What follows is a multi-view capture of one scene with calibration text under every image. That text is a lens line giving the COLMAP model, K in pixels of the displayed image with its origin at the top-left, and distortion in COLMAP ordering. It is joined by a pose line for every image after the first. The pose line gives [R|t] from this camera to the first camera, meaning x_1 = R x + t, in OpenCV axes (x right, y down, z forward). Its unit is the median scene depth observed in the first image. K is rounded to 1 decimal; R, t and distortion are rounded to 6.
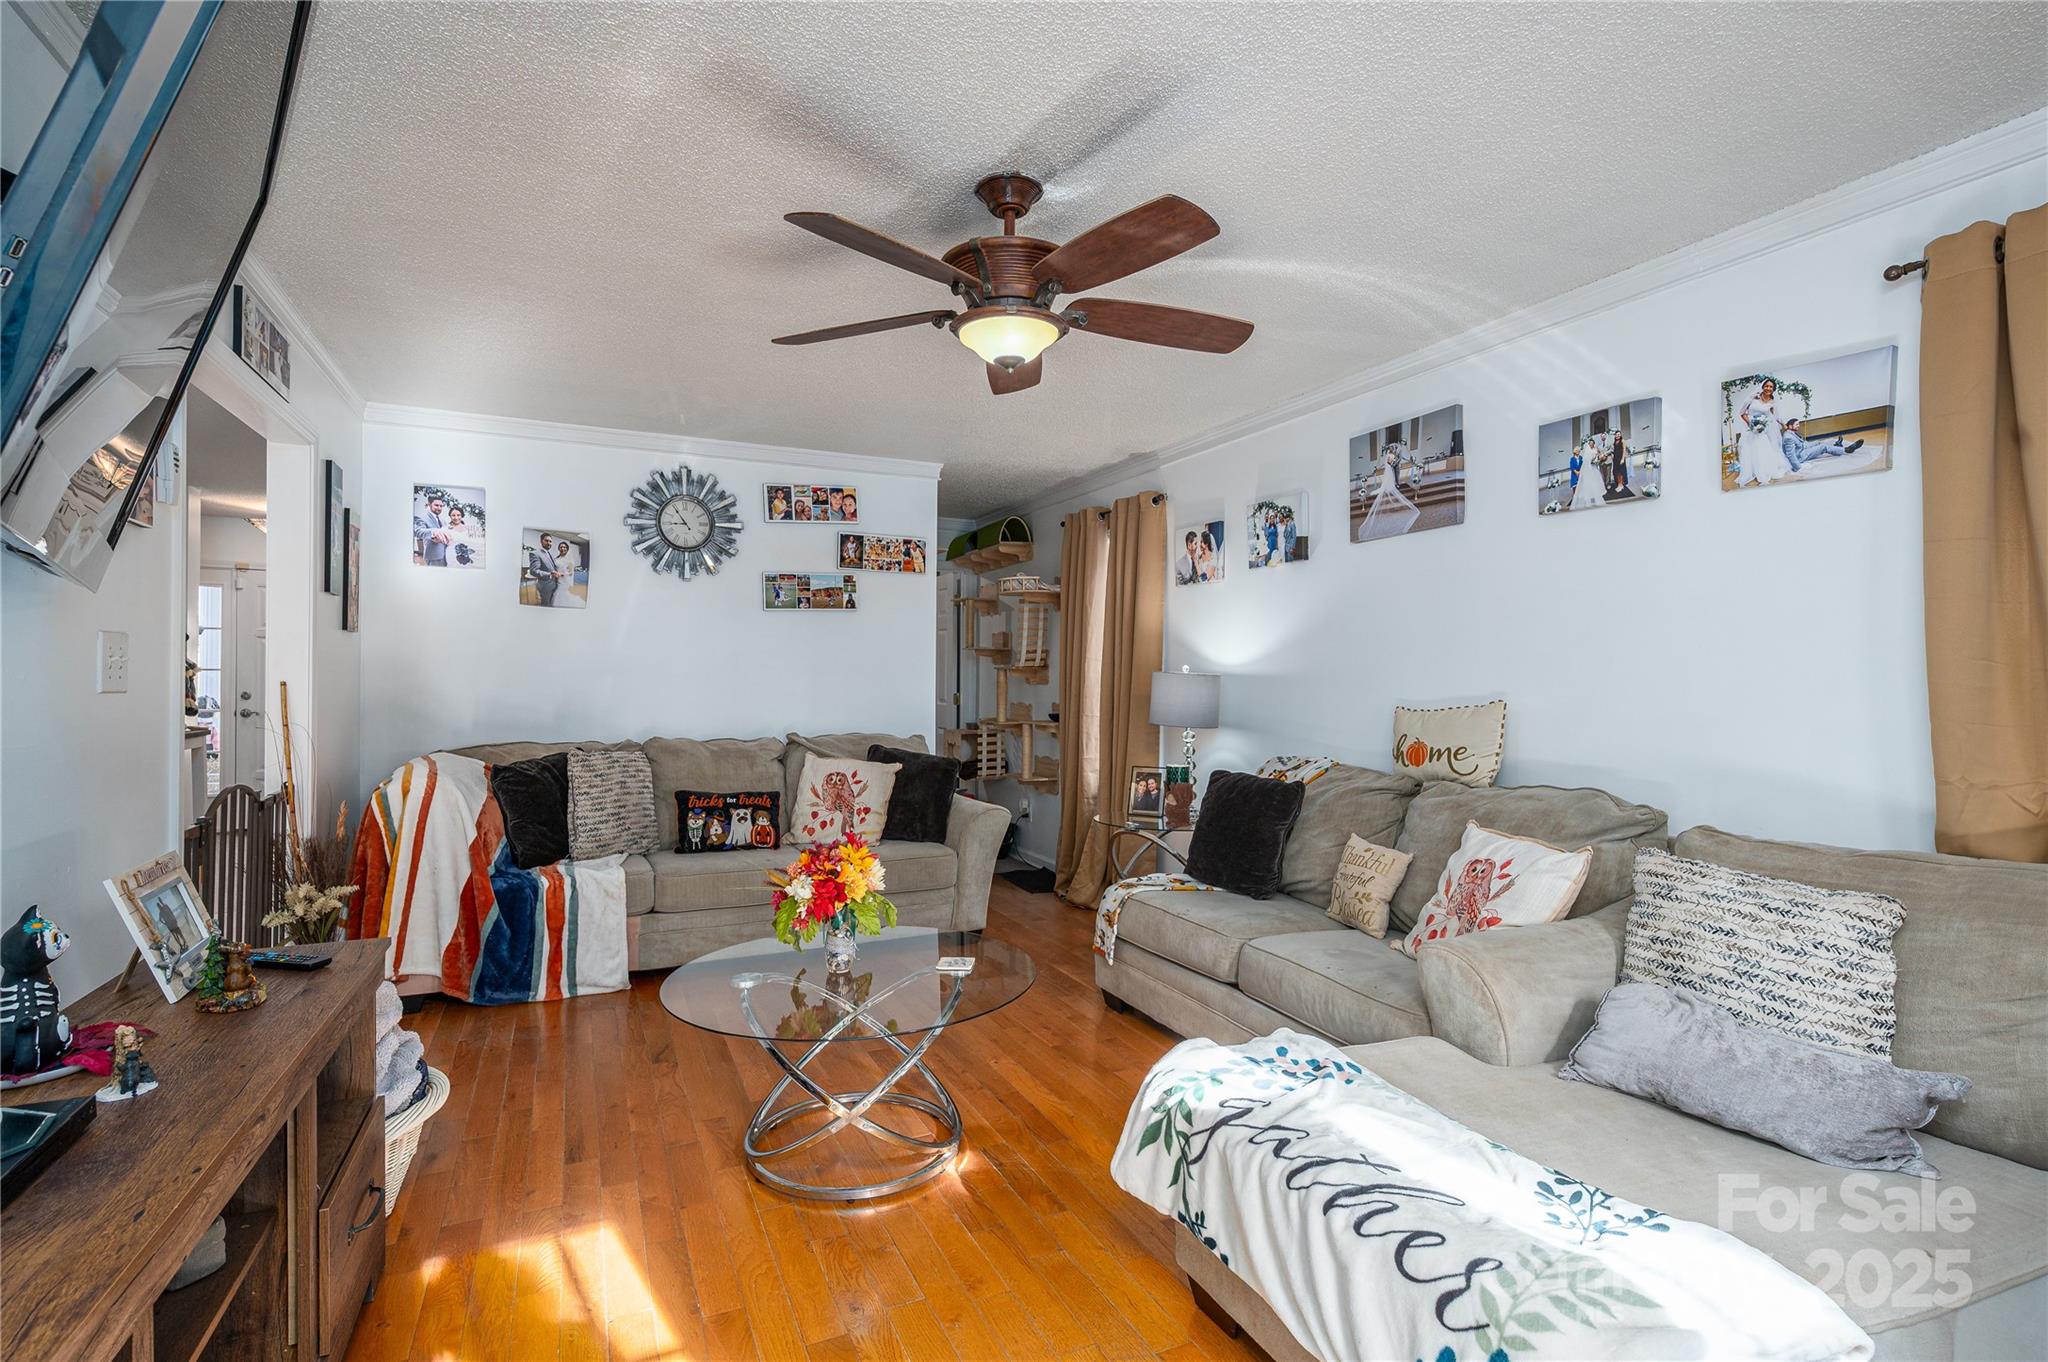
lens RADIAL K [[961.0, 0, 1024.7], [0, 961.0, 685.2], [0, 0, 1]] dist [0.000462, 0.000722]
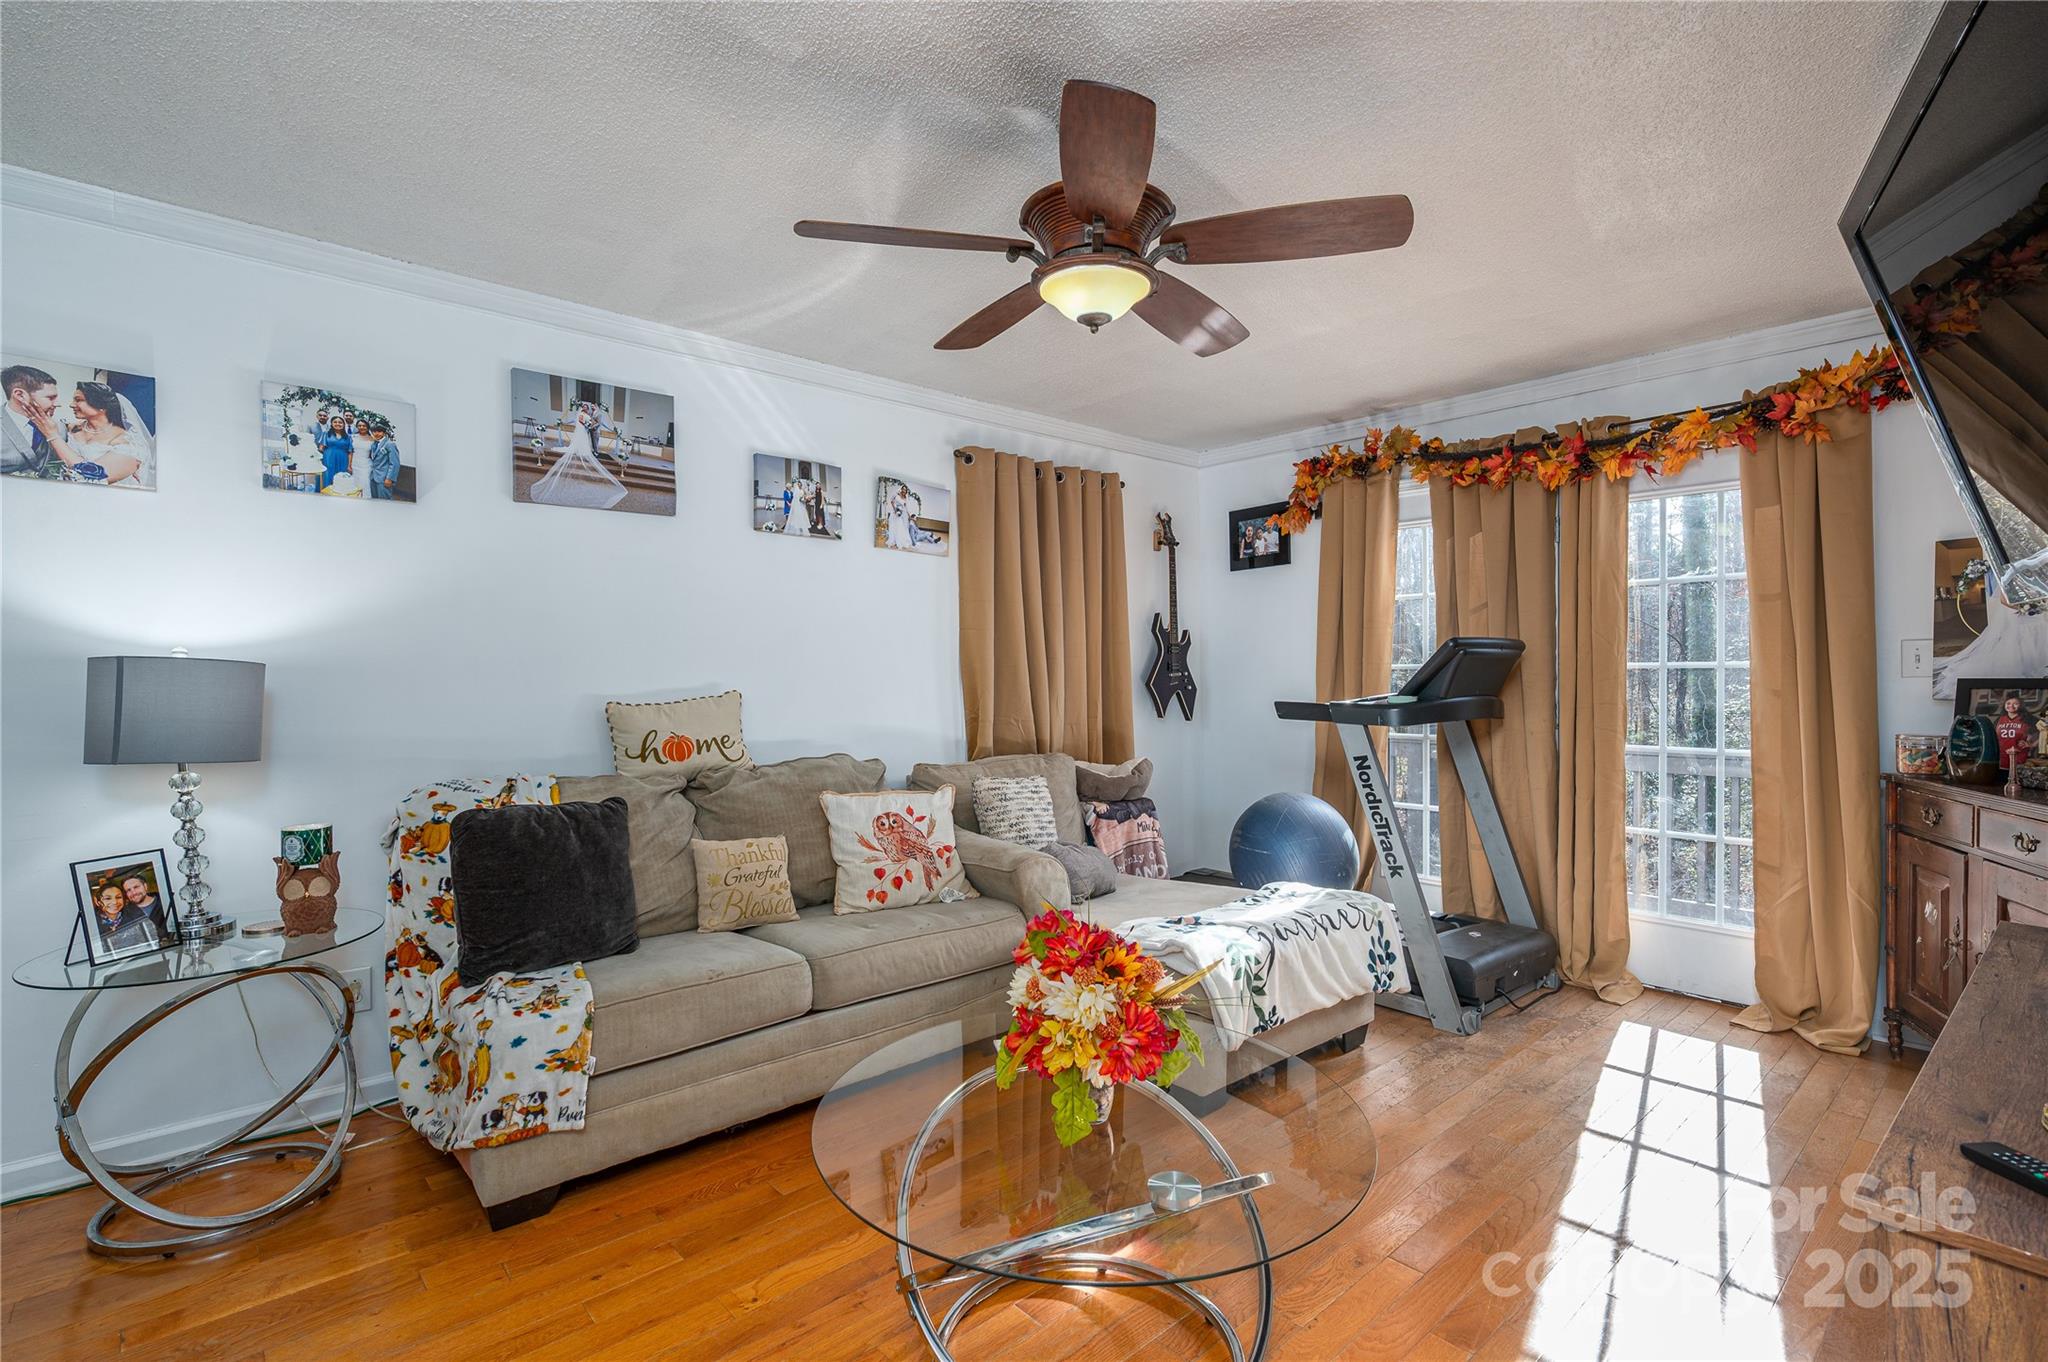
lens RADIAL K [[961.0, 0, 1027.2], [0, 961.0, 678.9], [0, 0, 1]] dist [0.000462, 0.000722]
pose [[-0.295221, -0.023046, 0.955151, -0.604802], [-0.000766, 0.999714, 0.023884, -0.021672], [-0.955429, 0.006320, -0.295154, 0.918667]]
